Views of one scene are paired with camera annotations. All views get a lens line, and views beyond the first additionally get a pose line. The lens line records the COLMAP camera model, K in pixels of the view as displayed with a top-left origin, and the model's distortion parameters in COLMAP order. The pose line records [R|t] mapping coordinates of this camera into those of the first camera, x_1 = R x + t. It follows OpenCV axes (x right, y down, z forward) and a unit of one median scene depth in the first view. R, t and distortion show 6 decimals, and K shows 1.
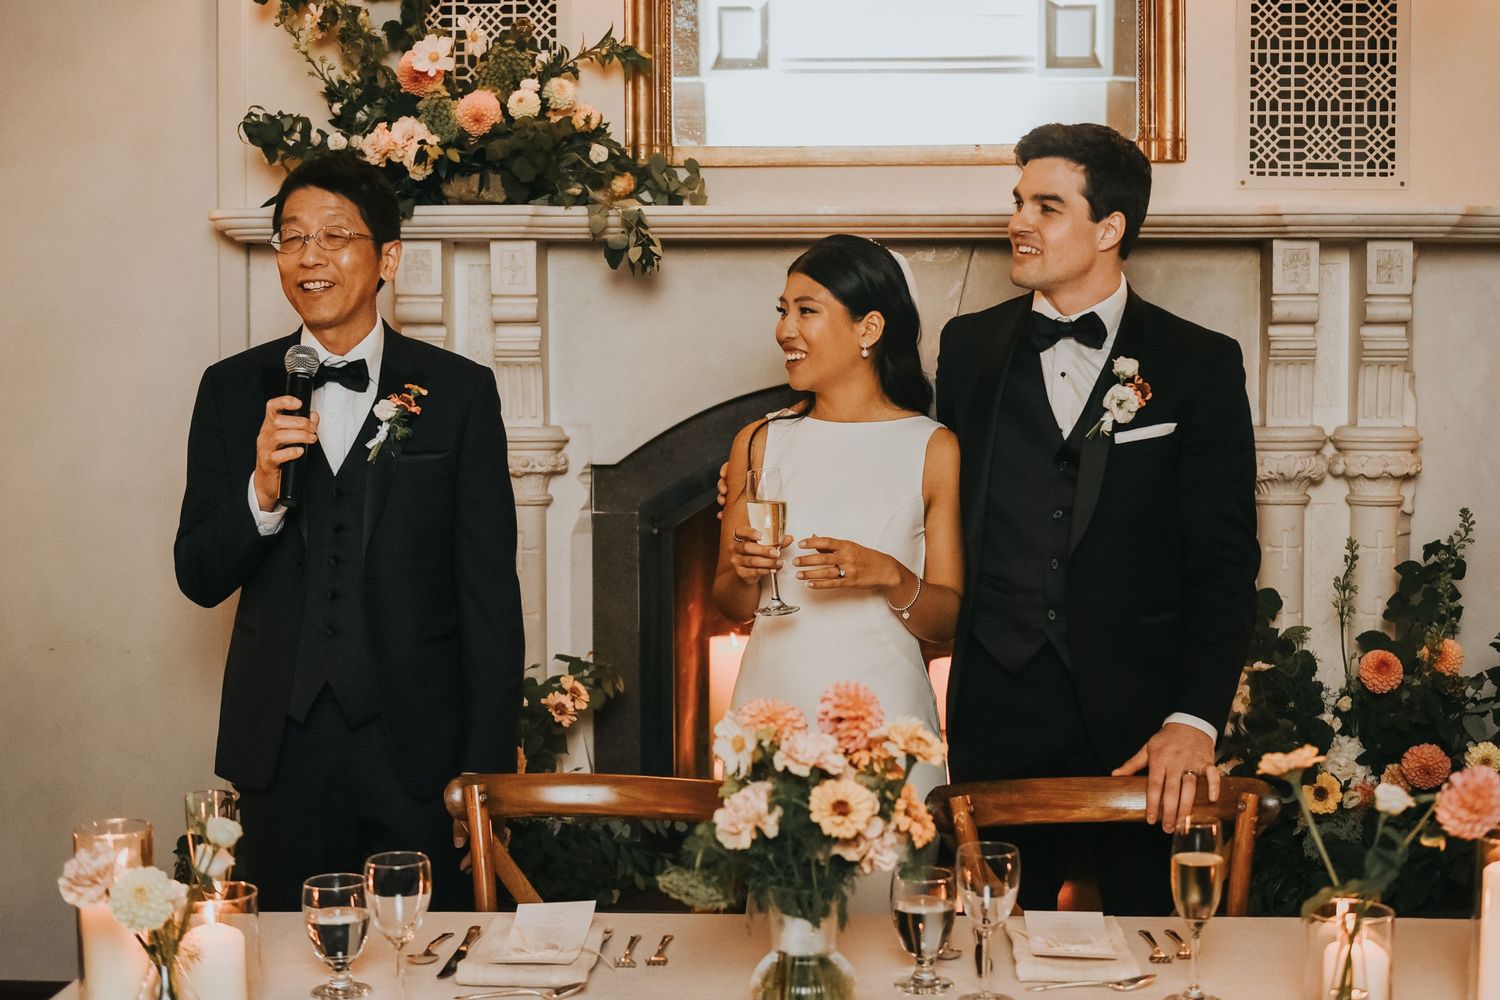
lens RADIAL K [[1926.9, 0, 750.0], [0, 1926.9, 500.0], [0, 0, 1]] dist [-0.112417, 0.038093]
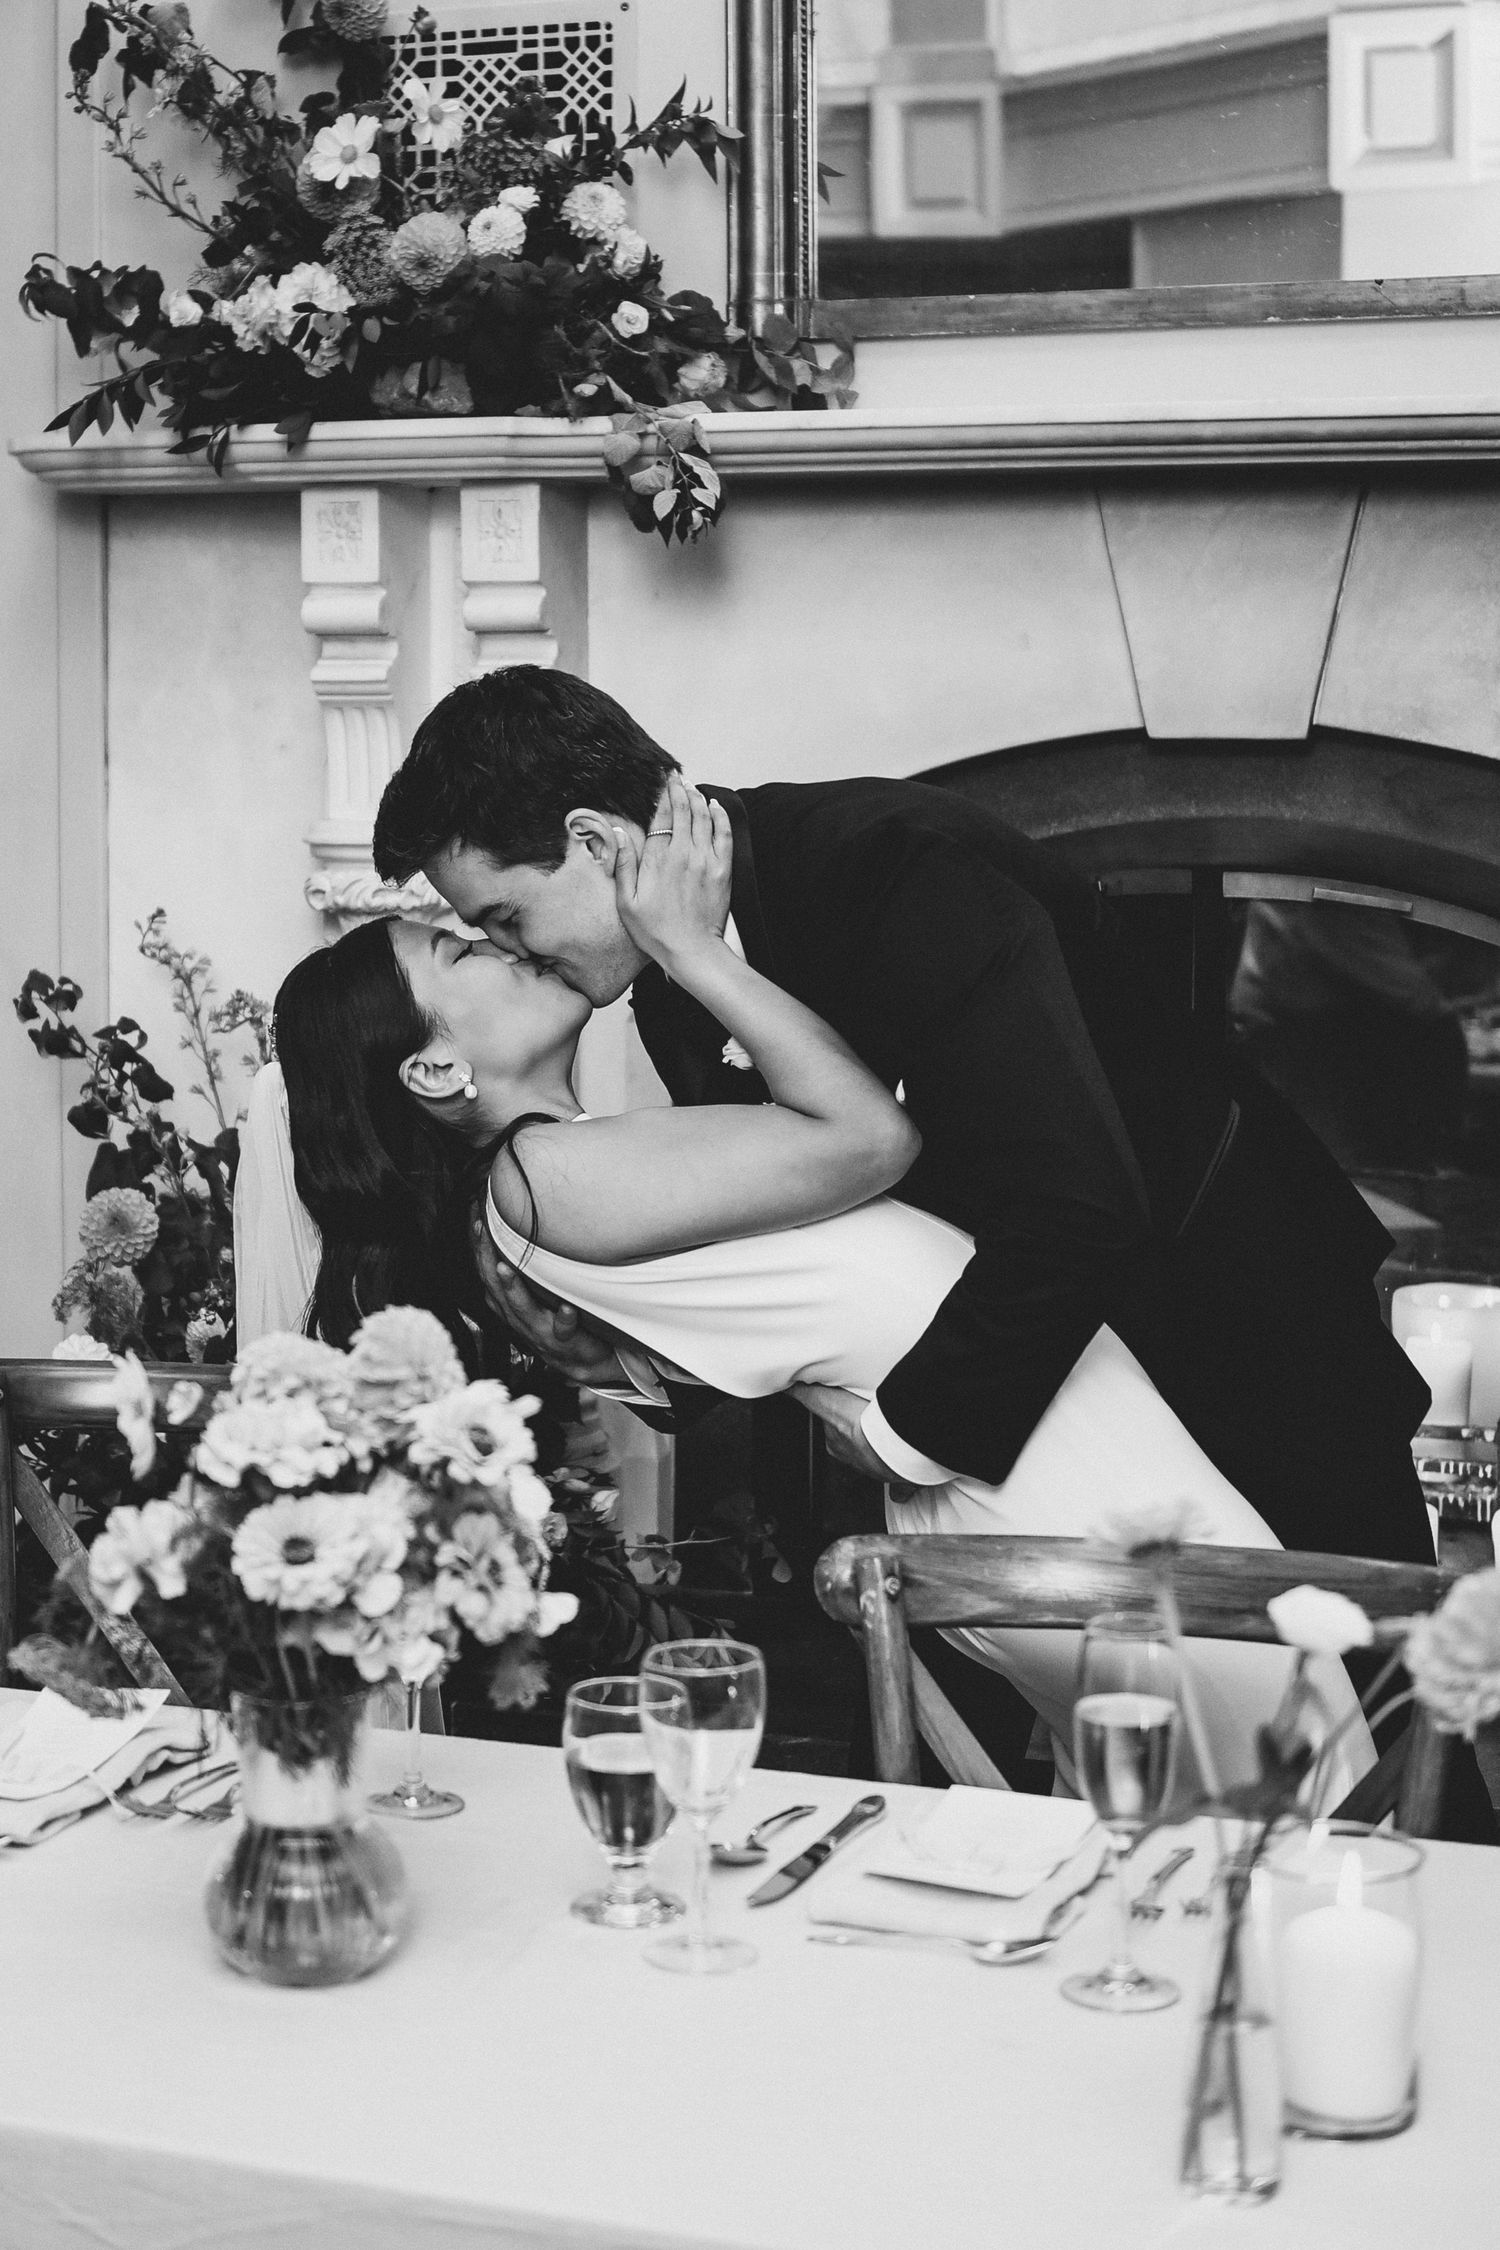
lens RADIAL K [[3503.3, 0, 751.3], [0, 3503.3, 943.3], [0, 0, 1]] dist [-0.127606, 0.011286]
pose [[0.954904, 0.021466, -0.296137, 0.247709], [-0.022788, 0.999740, -0.001014, -0.004283], [0.296038, 0.007717, 0.955145, 0.070739]]
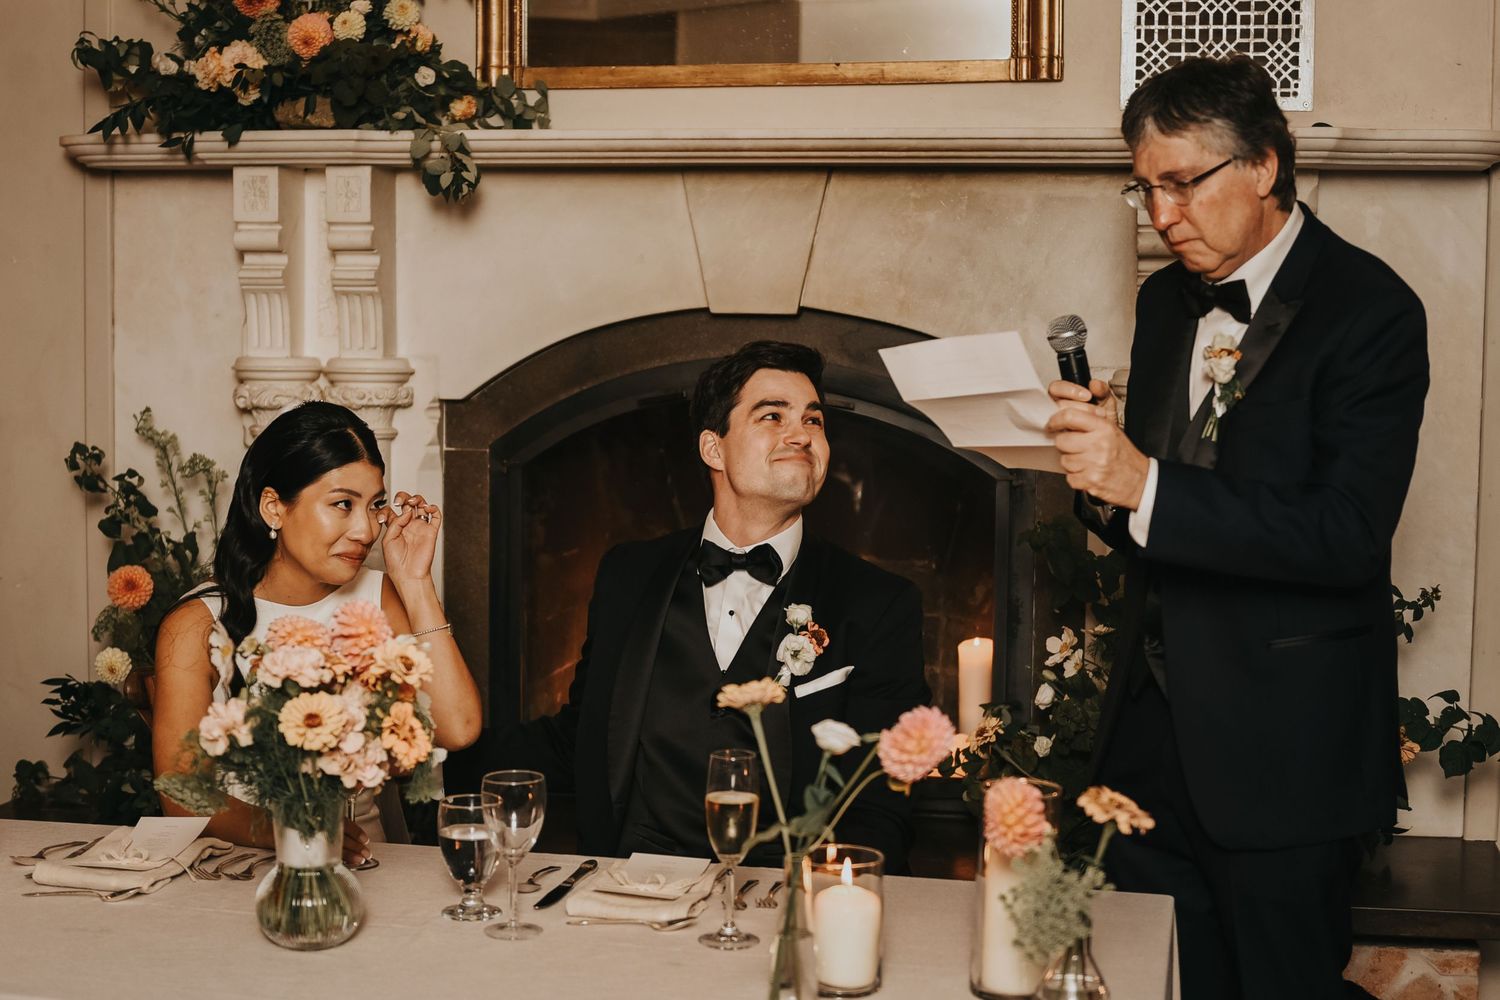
lens RADIAL K [[2181.6, 0, 750.0], [0, 2181.6, 500.0], [0, 0, 1]] dist [-0.131613, -0.013085]
pose [[0.988760, 0.025500, -0.147318, 0.248211], [-0.023002, 0.999562, 0.018637, 0.008957], [0.147728, -0.015039, 0.988914, -0.058441]]
